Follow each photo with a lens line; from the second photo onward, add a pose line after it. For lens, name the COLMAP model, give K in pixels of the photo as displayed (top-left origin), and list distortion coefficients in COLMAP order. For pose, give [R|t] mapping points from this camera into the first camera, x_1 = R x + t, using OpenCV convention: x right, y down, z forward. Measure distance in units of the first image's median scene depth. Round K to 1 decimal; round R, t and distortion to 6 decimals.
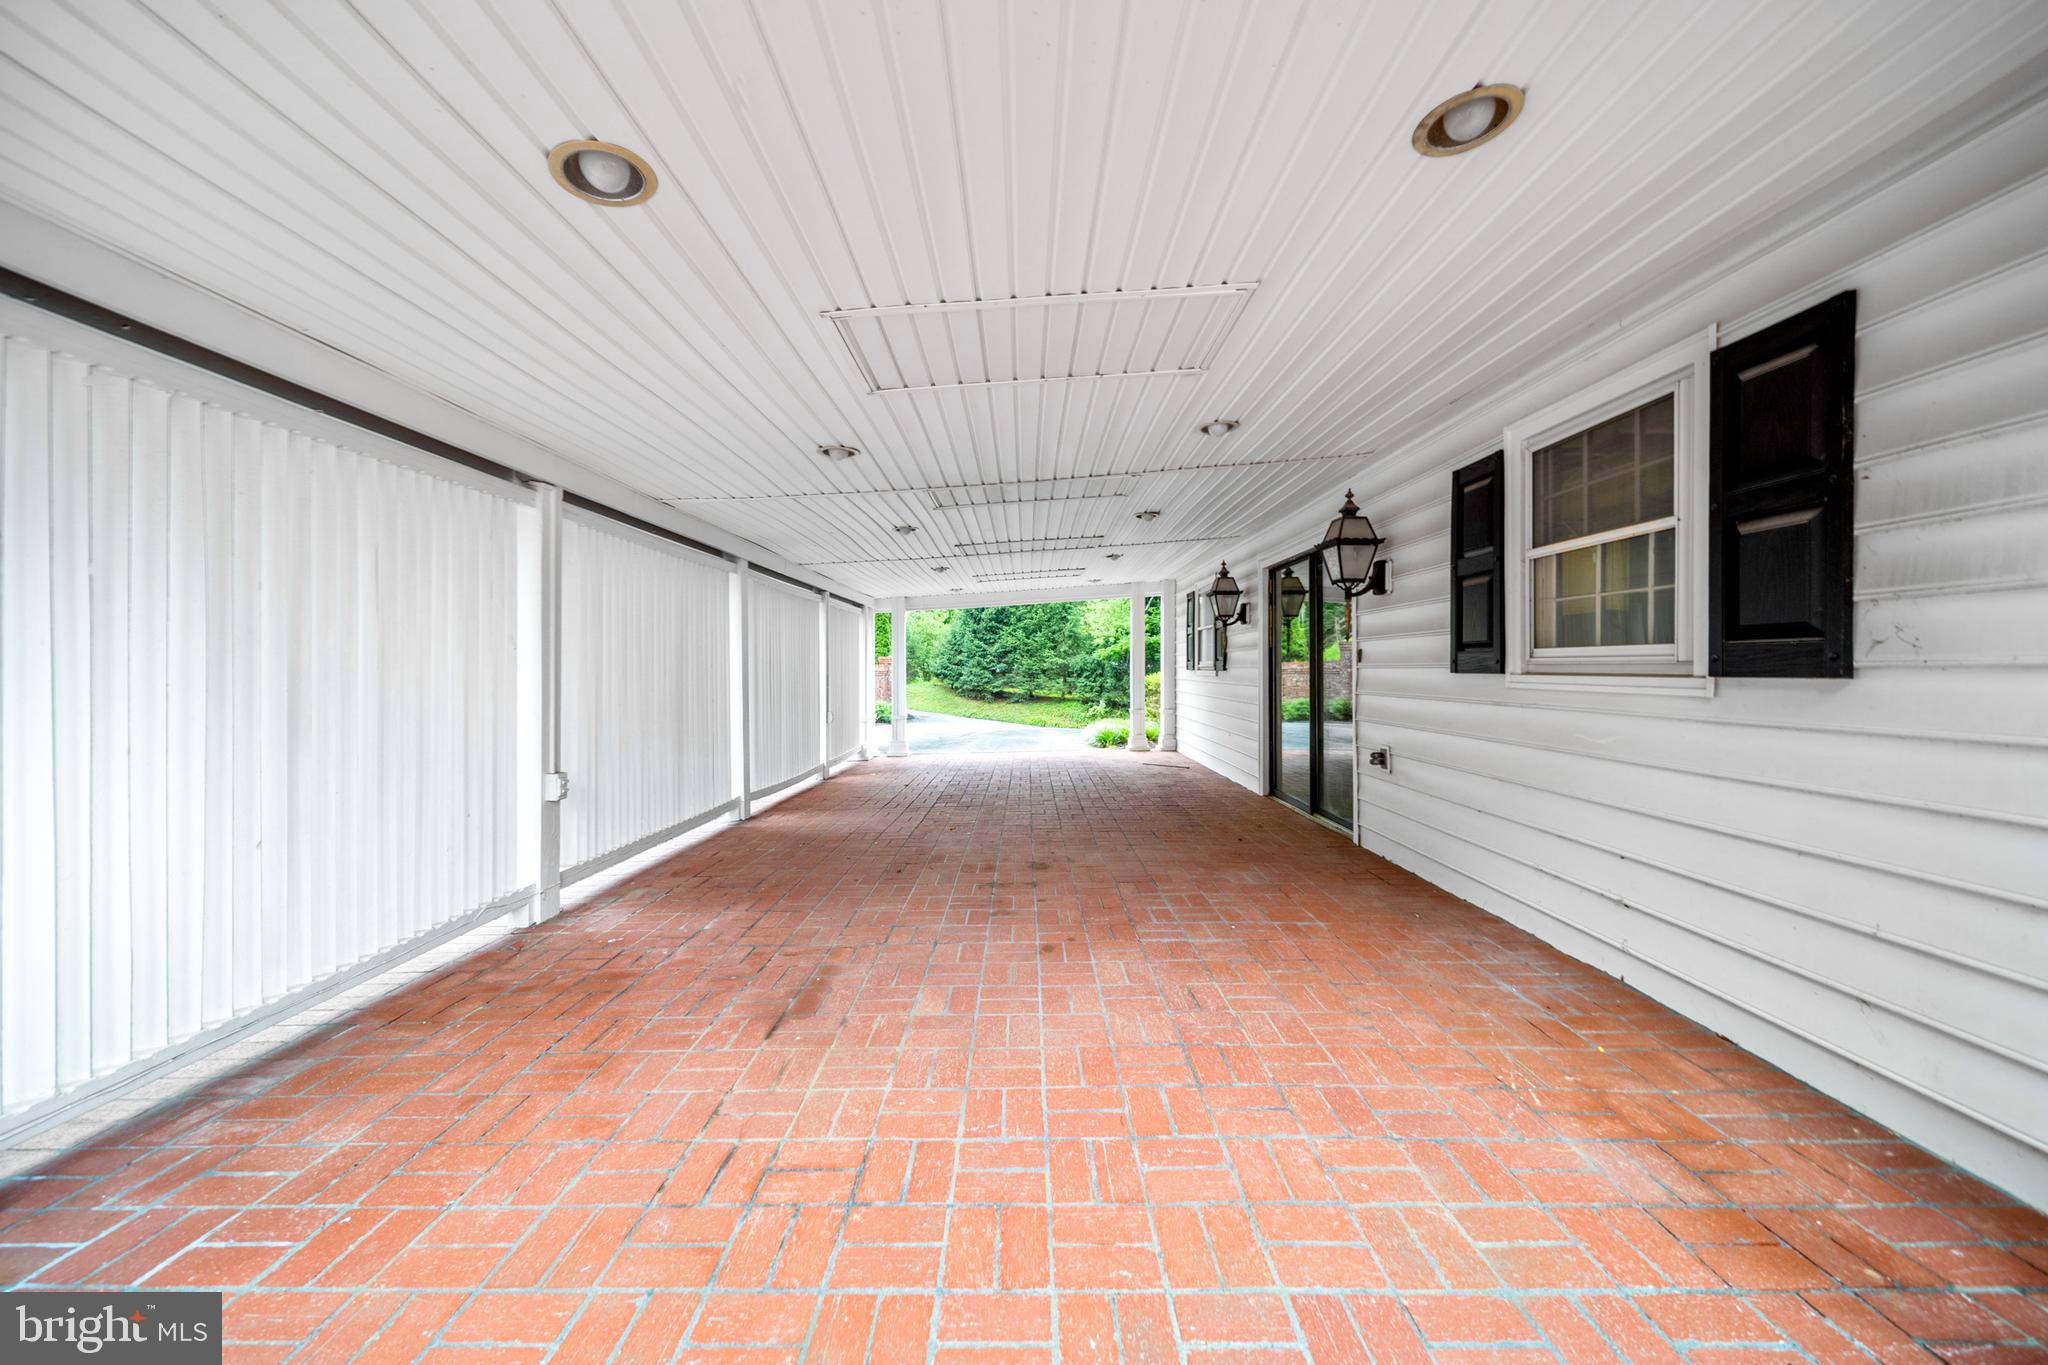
lens RADIAL K [[728.5, 0, 1018.8], [0, 728.5, 671.7], [0, 0, 1]] dist [0.000904, -0.001510]
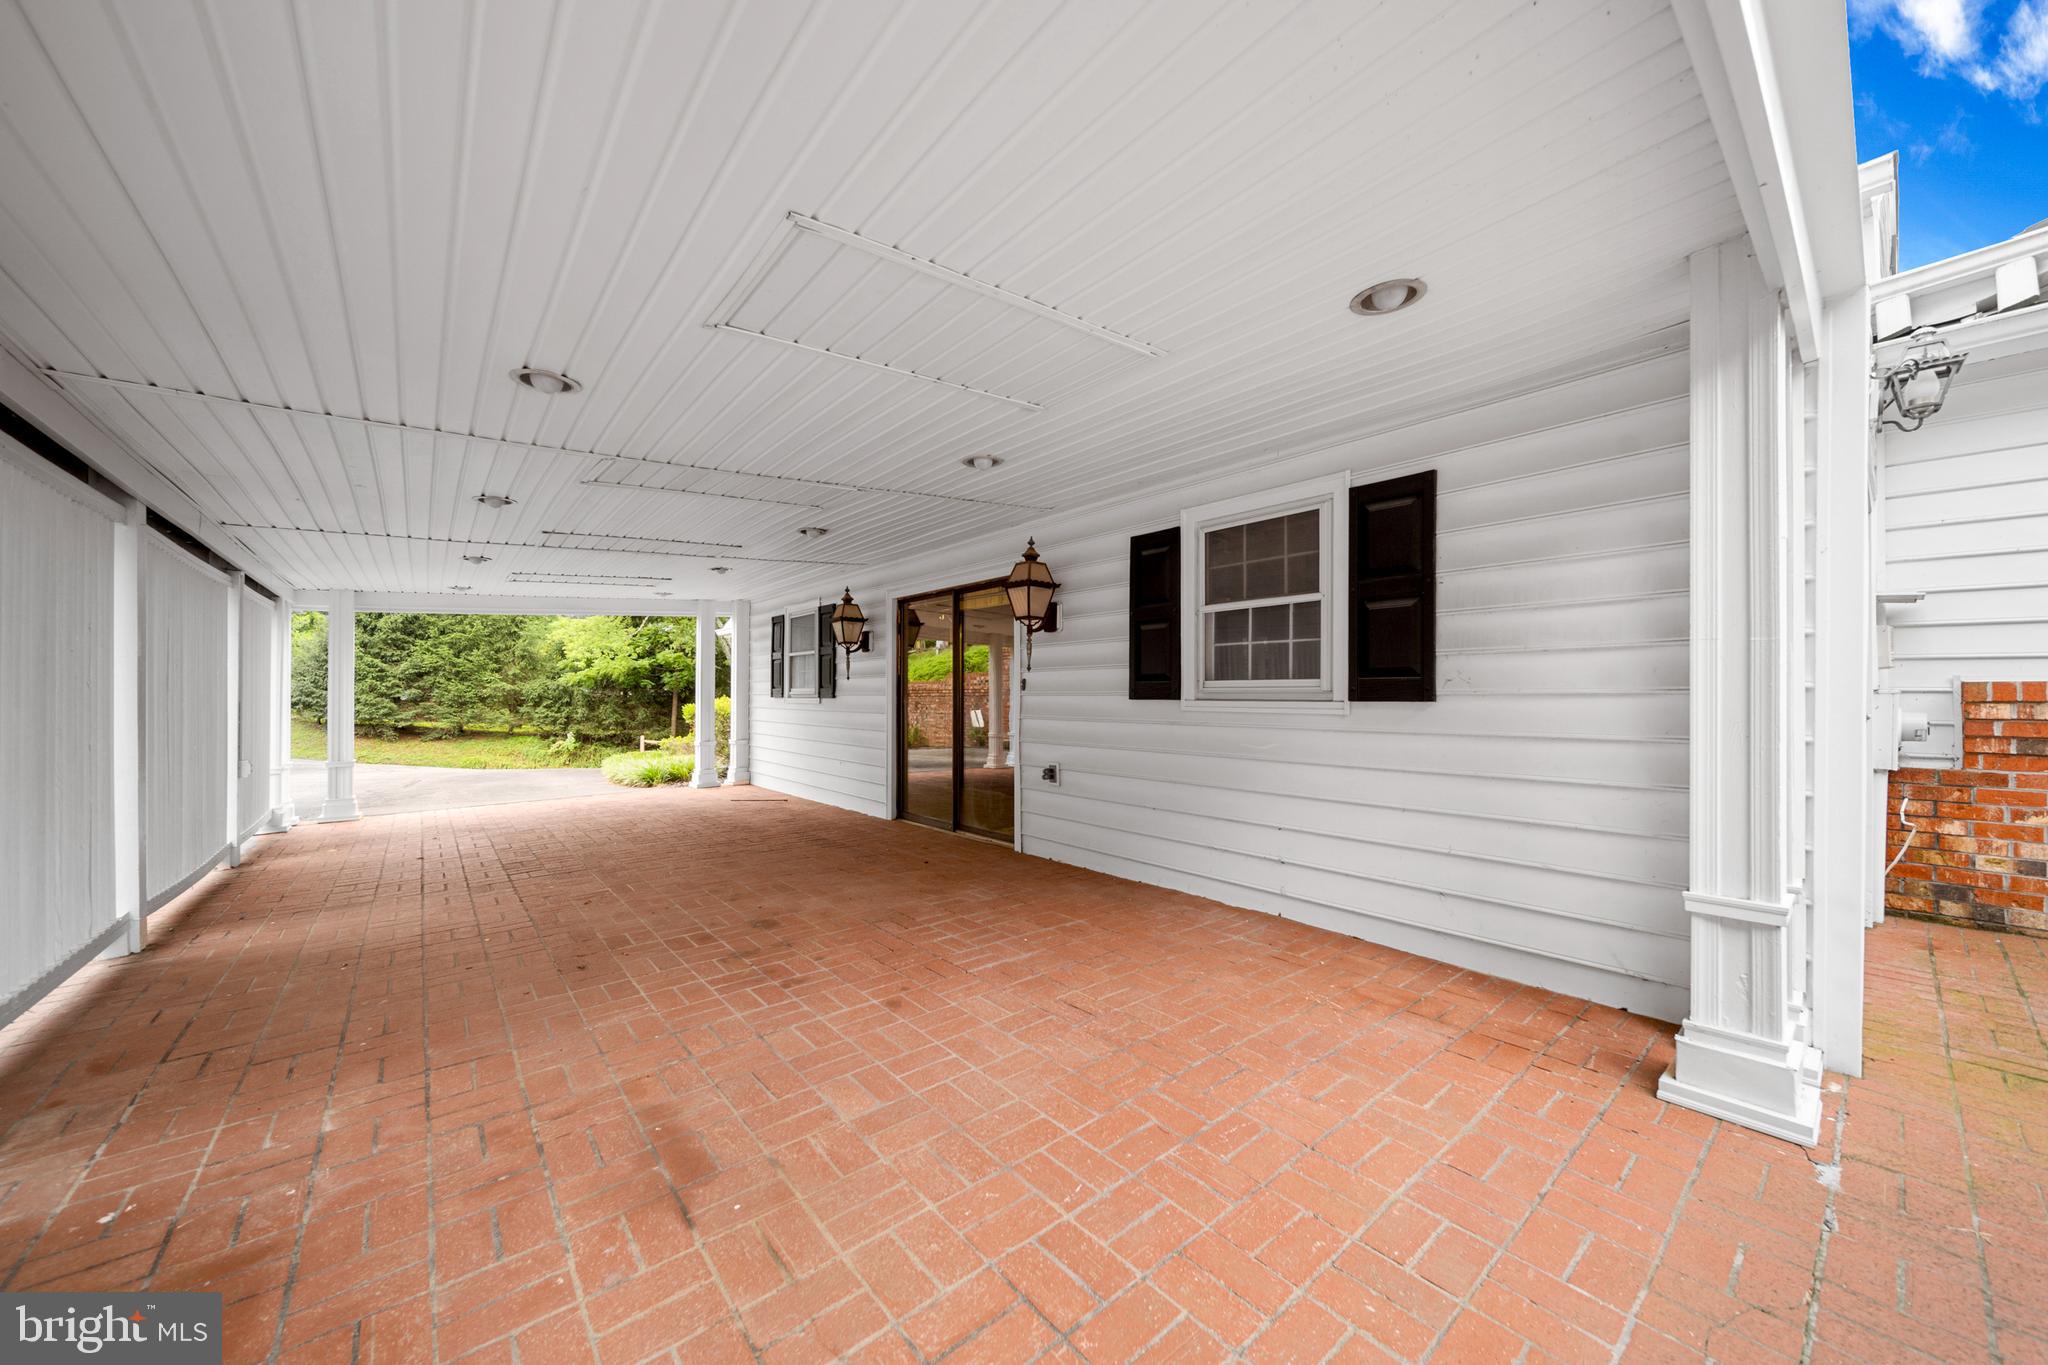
lens RADIAL K [[728.5, 0, 1036.8], [0, 728.5, 690.9], [0, 0, 1]] dist [0.000904, -0.001510]
pose [[0.765418, 0.009912, 0.643457, -0.450704], [-0.001466, 0.999906, -0.013659, 0.006245], [-0.643531, 0.009511, 0.765361, 0.217205]]
